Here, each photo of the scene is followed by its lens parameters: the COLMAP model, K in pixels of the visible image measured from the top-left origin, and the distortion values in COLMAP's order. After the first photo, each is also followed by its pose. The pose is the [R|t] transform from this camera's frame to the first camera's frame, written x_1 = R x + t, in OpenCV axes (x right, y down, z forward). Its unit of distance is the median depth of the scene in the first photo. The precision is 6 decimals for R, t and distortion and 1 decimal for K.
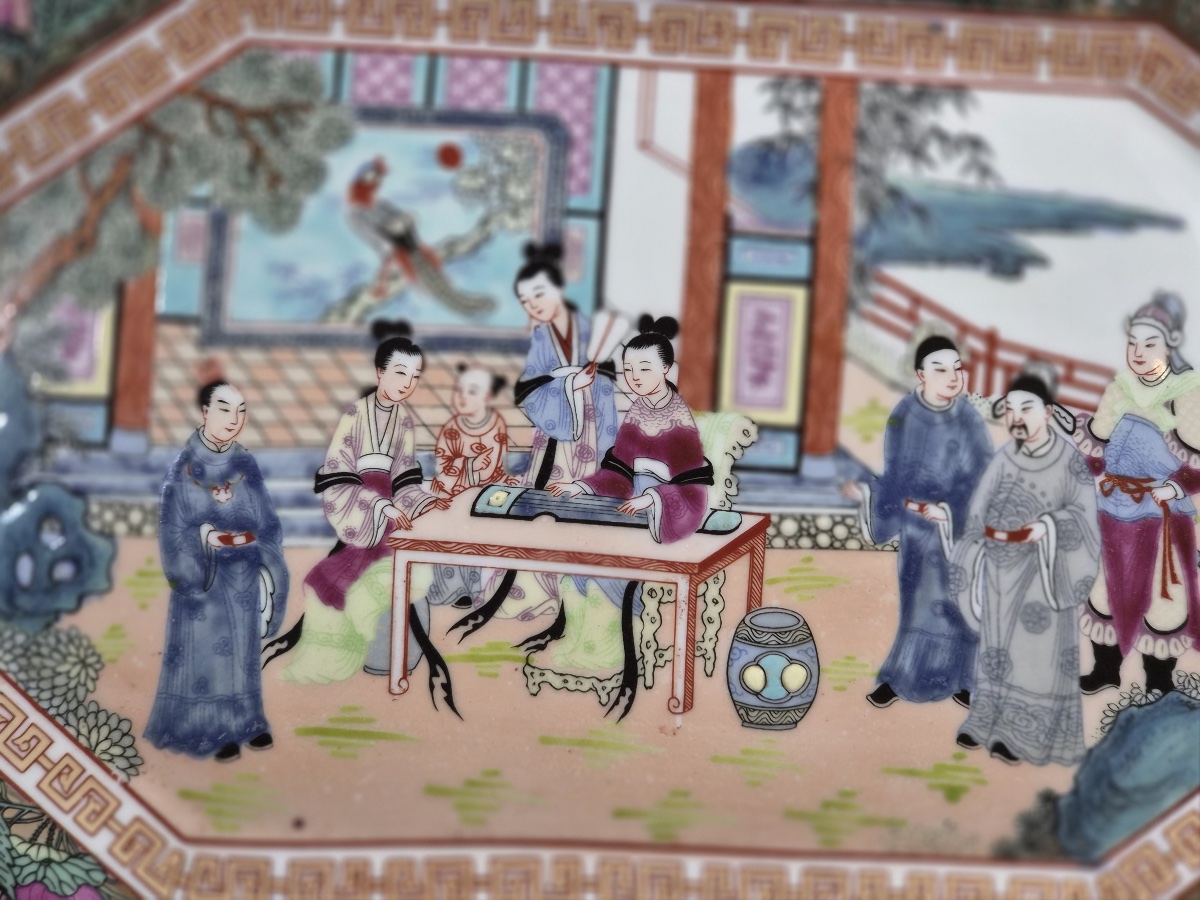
lens RADIAL K [[2668.0, 0, 600.0], [0, 2668.0, 450.0], [0, 0, 1]] dist [-2.339679, 40.672587]
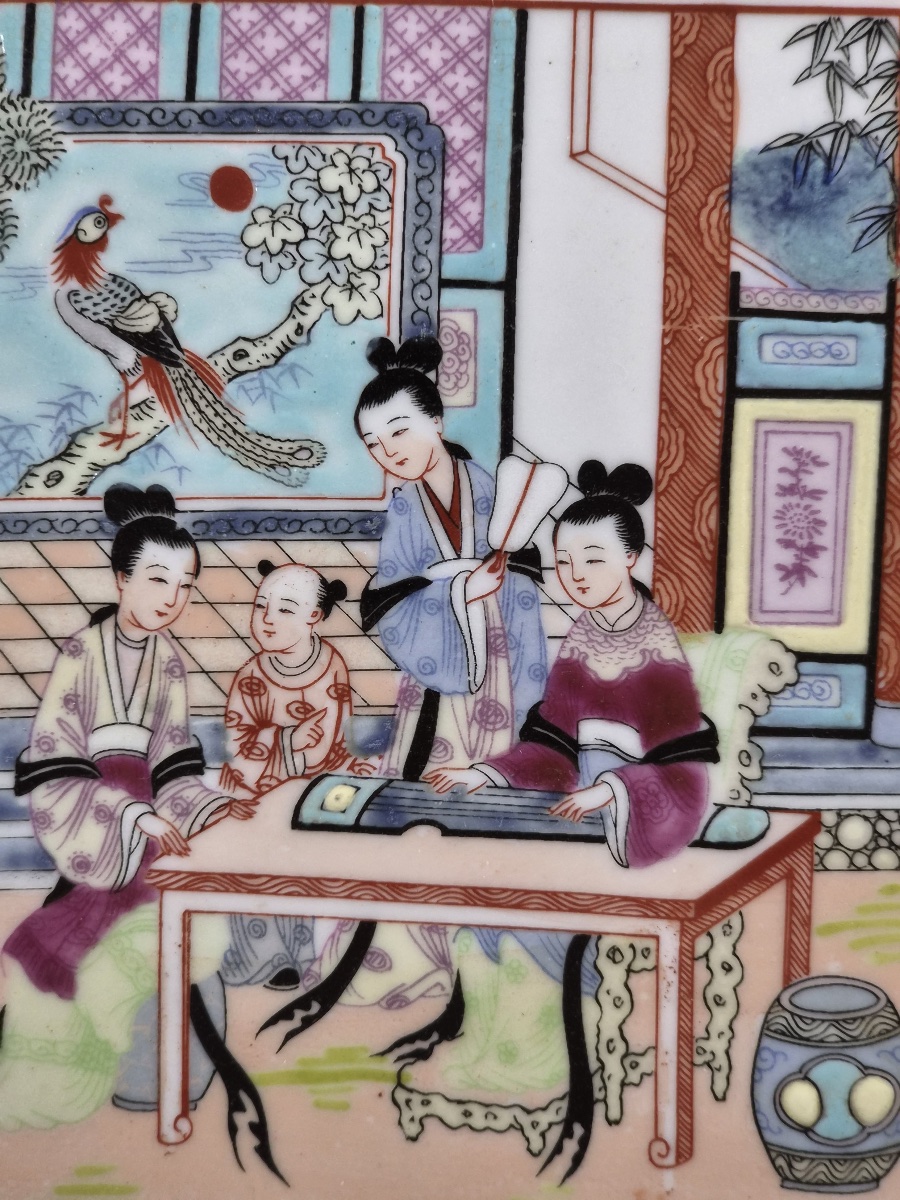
lens RADIAL K [[2428.3, 0, 450.0], [0, 2428.3, 600.0], [0, 0, 1]] dist [-2.702240, 15.310067]
pose [[0.999410, -0.031227, -0.014270, -0.006433], [0.030960, 0.999349, -0.018546, -0.014110], [0.014839, 0.018094, 0.999726, 0.512305]]
